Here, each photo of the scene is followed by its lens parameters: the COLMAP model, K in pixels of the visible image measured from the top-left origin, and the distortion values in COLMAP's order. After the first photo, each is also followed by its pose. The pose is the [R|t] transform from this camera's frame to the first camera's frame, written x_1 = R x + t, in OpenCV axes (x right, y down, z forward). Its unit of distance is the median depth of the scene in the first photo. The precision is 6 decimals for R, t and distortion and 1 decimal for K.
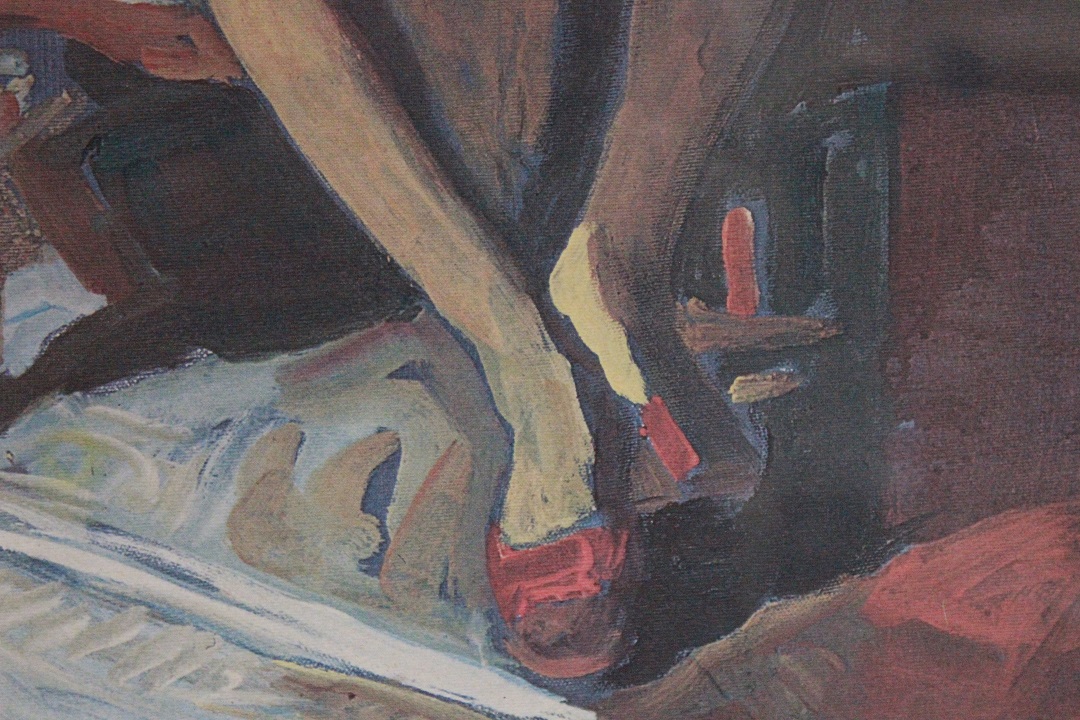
lens RADIAL K [[1701.2, 0, 539.3], [0, 1701.2, 359.7], [0, 0, 1]] dist [0.080336, 0.000000]
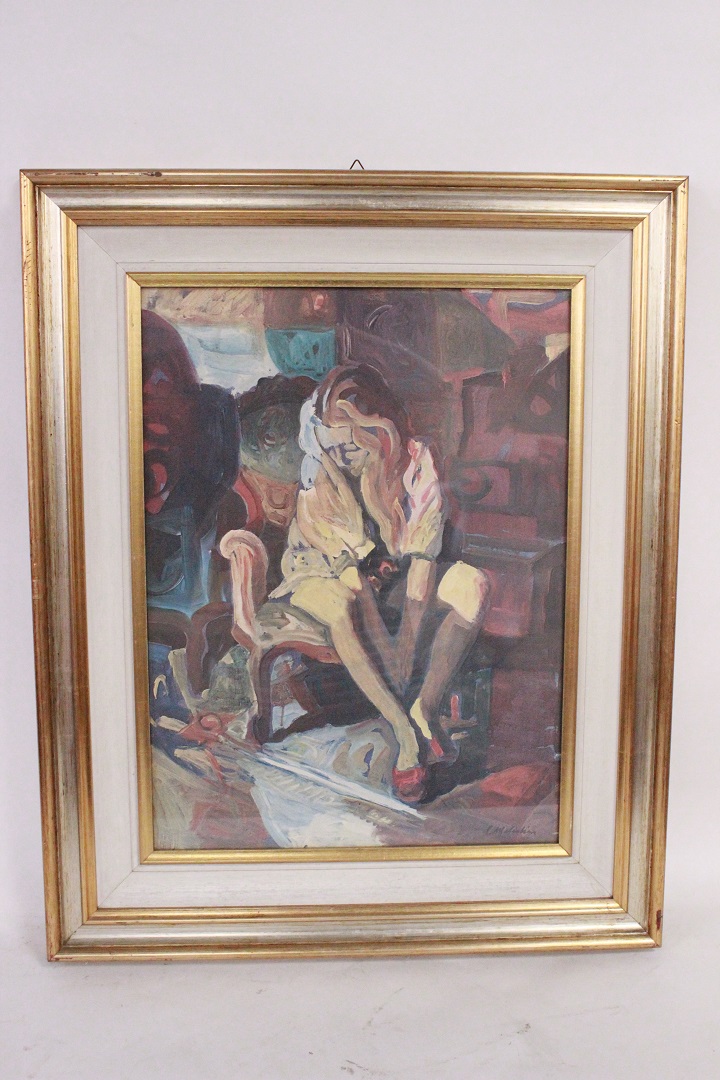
lens RADIAL K [[1420.1, 0, 364.6], [0, 1420.1, 541.2], [0, 0, 1]] dist [-0.028716, 0.000000]
pose [[0.998740, 0.037830, 0.032974, -0.241090], [-0.039863, 0.997196, 0.063336, -0.688184], [-0.030486, -0.064571, 0.997447, -2.511454]]
